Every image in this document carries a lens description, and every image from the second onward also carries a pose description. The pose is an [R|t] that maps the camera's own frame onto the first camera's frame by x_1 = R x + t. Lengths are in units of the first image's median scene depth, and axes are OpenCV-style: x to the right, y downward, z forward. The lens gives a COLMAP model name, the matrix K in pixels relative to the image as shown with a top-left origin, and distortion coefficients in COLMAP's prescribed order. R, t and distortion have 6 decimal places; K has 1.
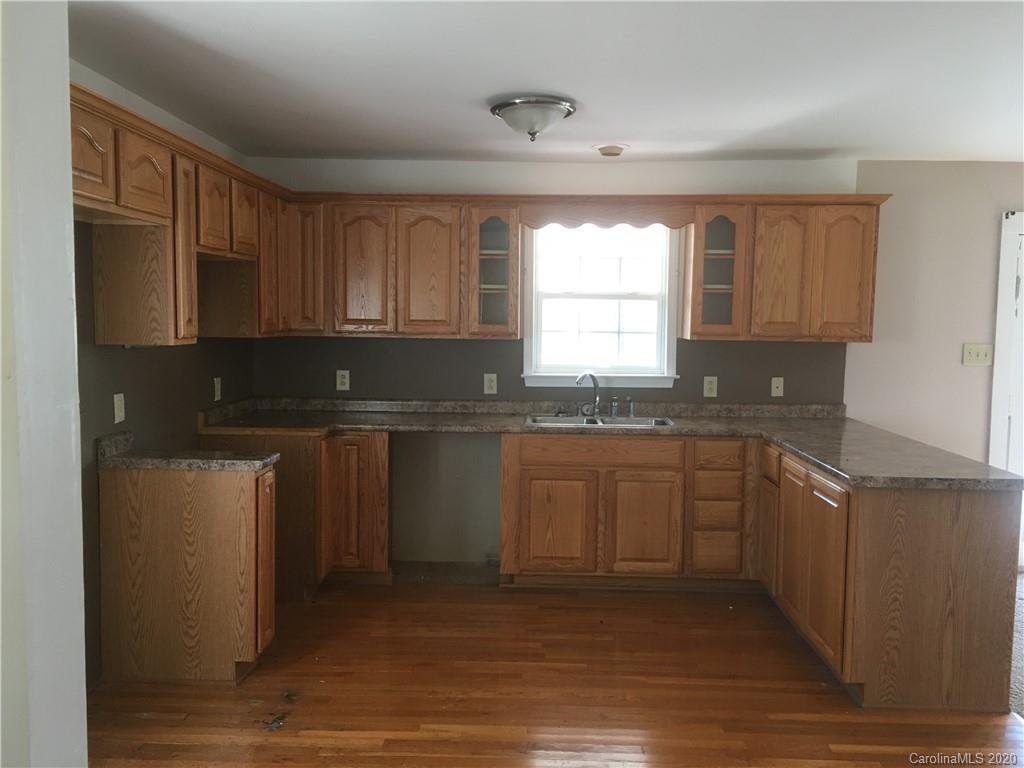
lens RADIAL K [[870.3, 0, 515.8], [0, 870.3, 382.7], [0, 0, 1]] dist [0.097989, -0.137732]
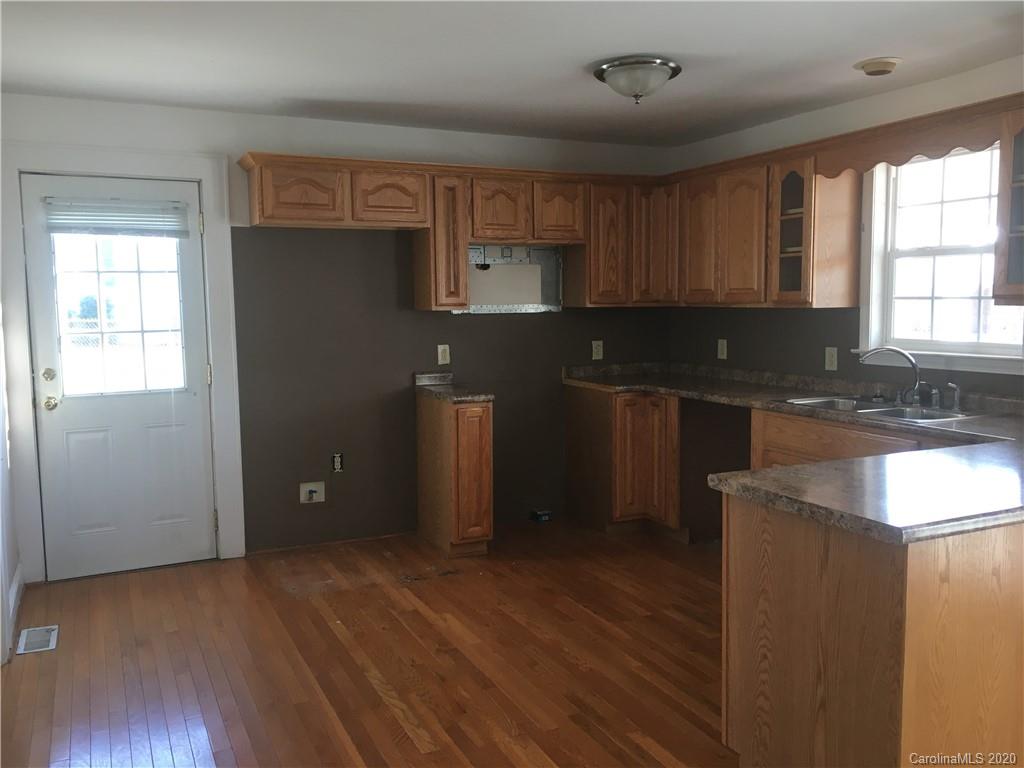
lens RADIAL K [[870.3, 0, 515.8], [0, 870.3, 382.7], [0, 0, 1]] dist [0.097989, -0.137732]
pose [[0.455450, 0.068931, -0.887589, 0.696639], [-0.052206, 0.997350, 0.050666, -0.003484], [0.888729, 0.023262, 0.457842, 0.348636]]
